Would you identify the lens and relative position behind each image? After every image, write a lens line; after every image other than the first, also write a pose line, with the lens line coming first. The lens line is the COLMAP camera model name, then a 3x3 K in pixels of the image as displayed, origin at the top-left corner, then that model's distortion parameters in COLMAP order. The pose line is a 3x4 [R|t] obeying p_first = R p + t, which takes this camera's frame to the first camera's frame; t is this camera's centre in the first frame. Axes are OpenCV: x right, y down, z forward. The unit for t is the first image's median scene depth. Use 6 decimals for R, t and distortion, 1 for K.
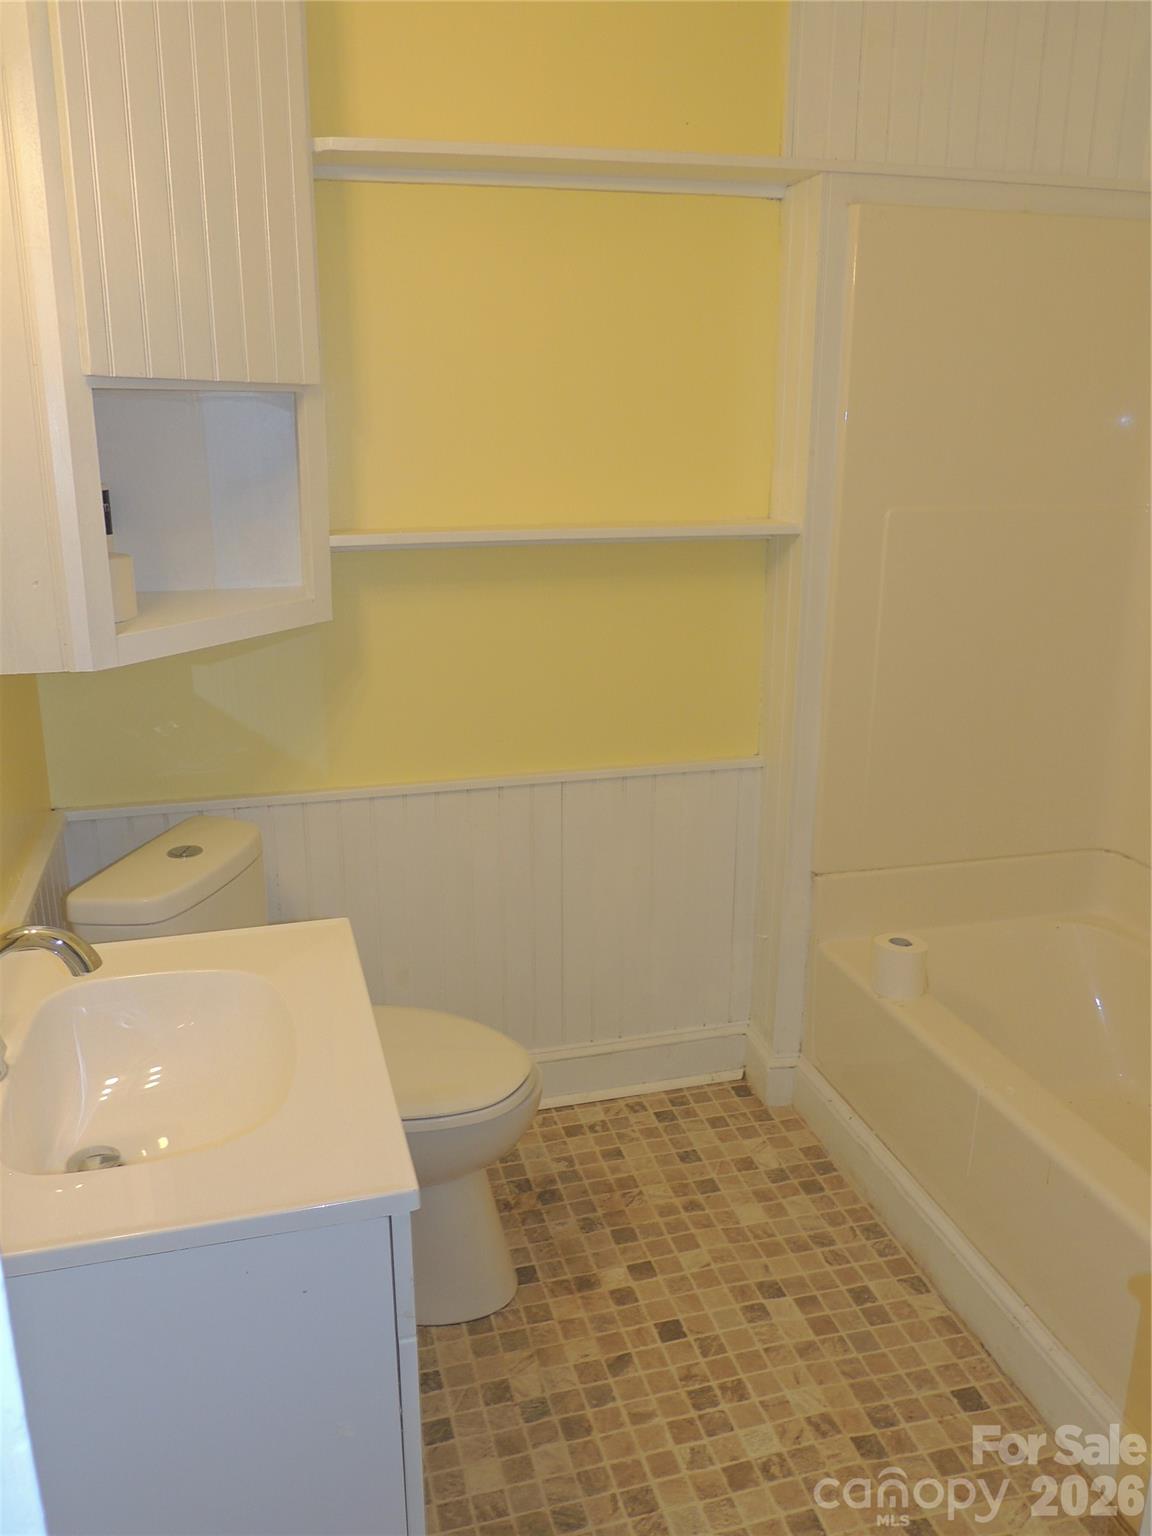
lens RADIAL K [[1213.2, 0, 577.8], [0, 1213.2, 767.0], [0, 0, 1]] dist [-0.021236, -0.010815]
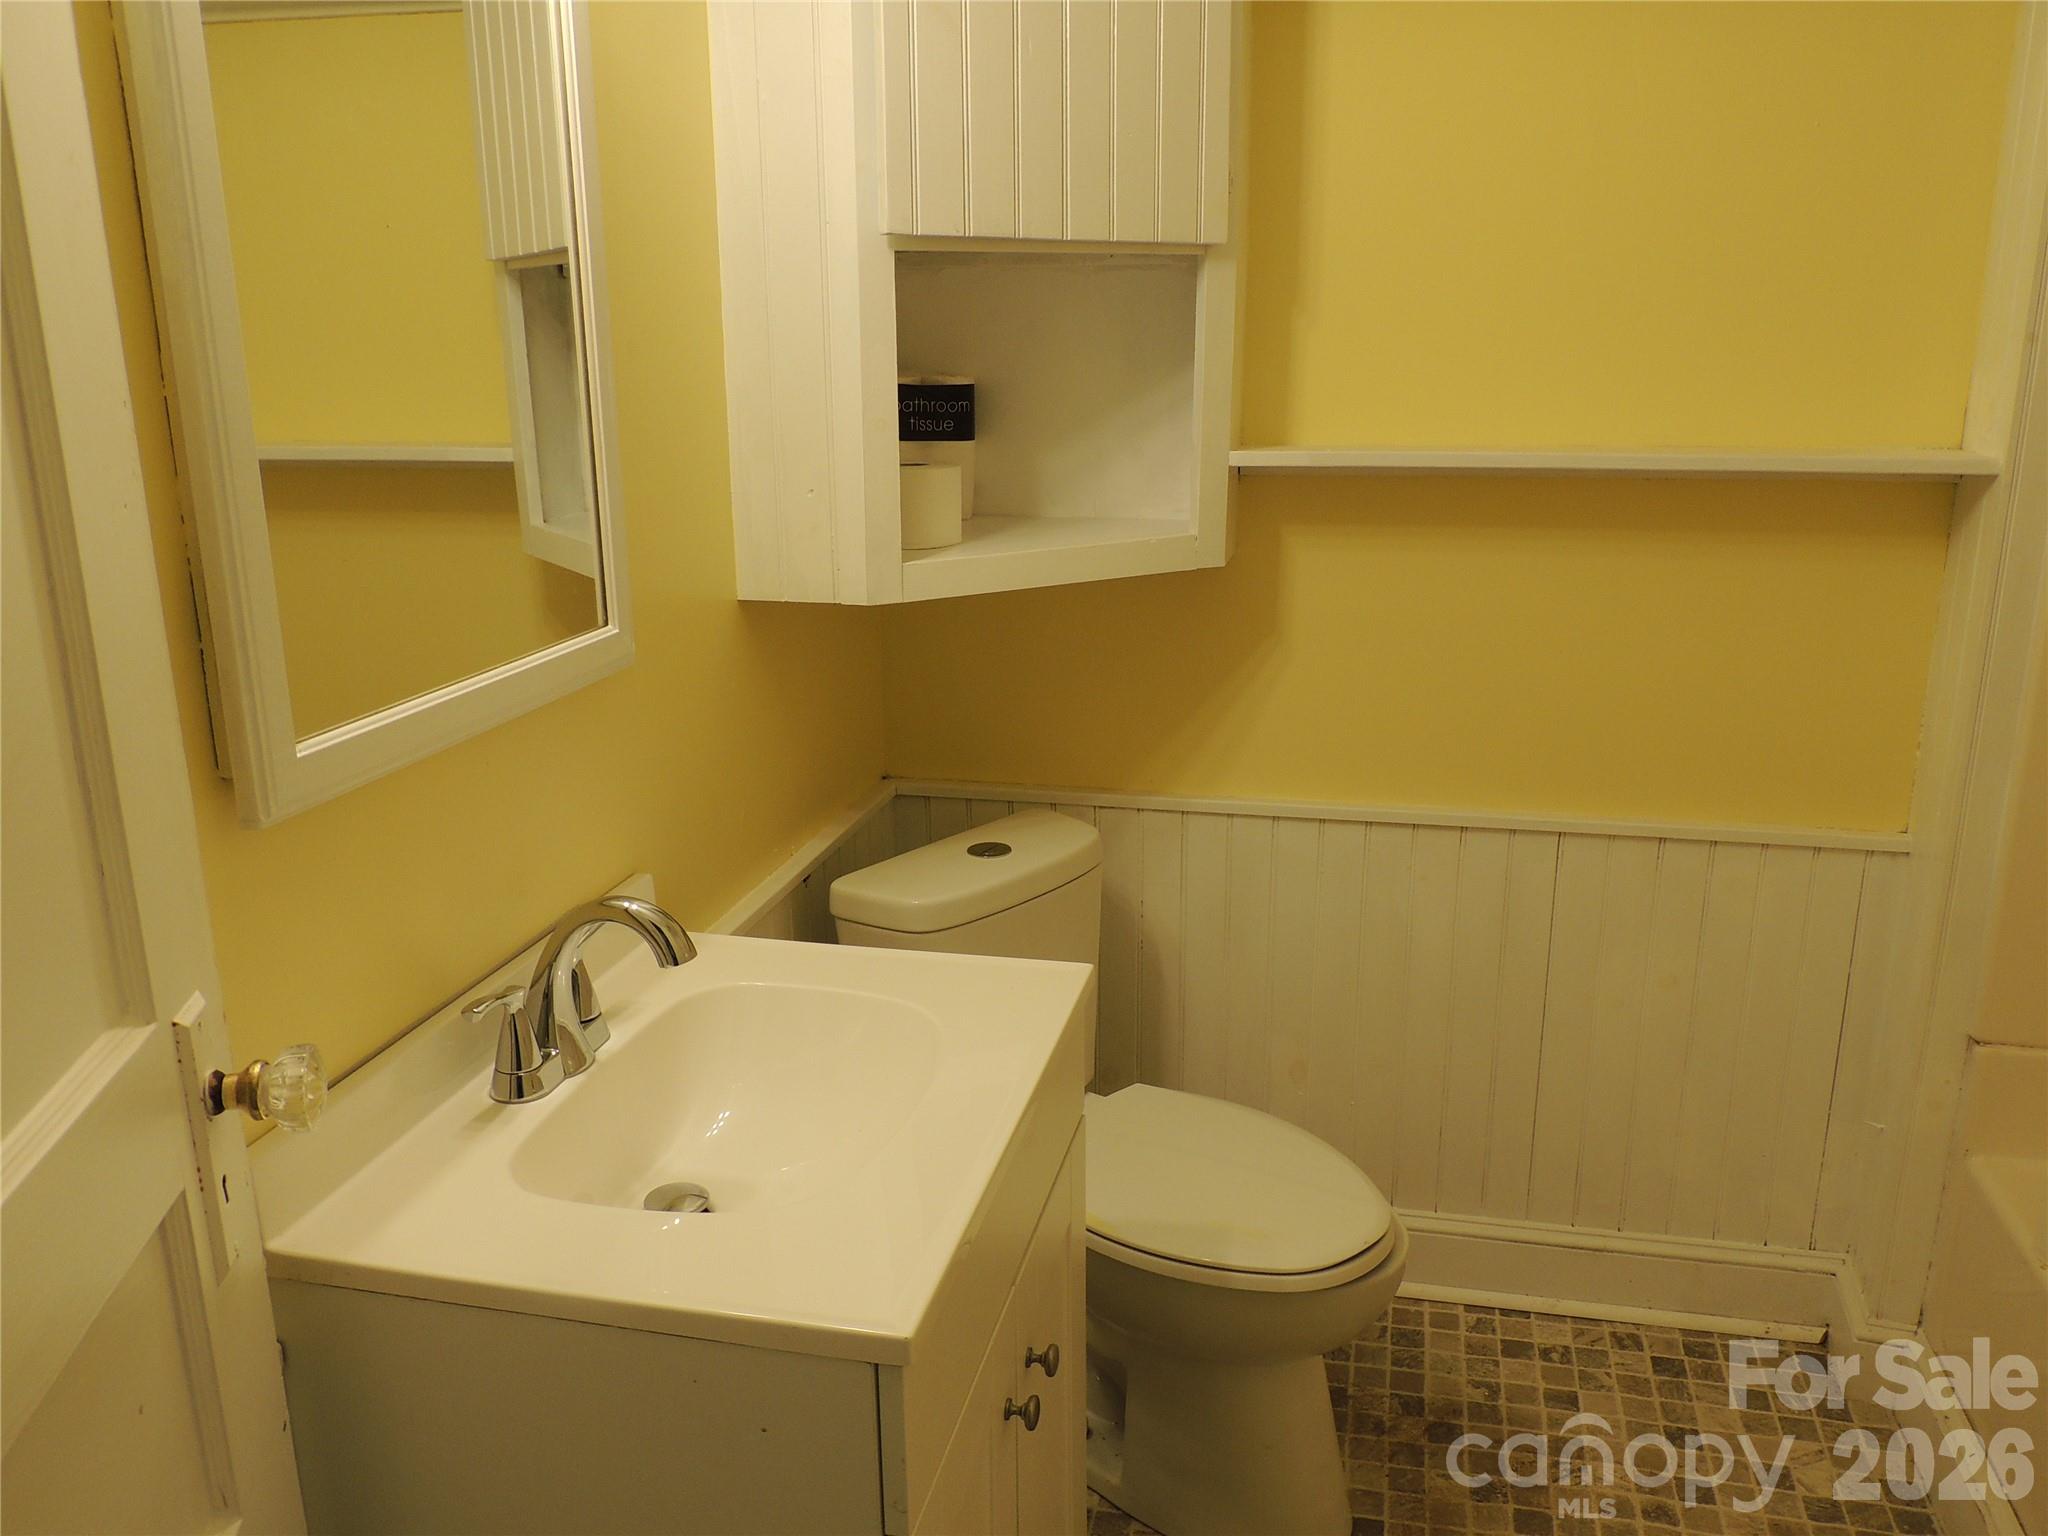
lens RADIAL K [[1617.6, 0, 1025.7], [0, 1617.6, 766.9], [0, 0, 1]] dist [-0.021236, -0.010815]
pose [[0.877783, 0.117372, -0.464457, 0.141842], [-0.121924, 0.992331, 0.020343, -0.005524], [0.463283, 0.038772, 0.885362, 0.074599]]
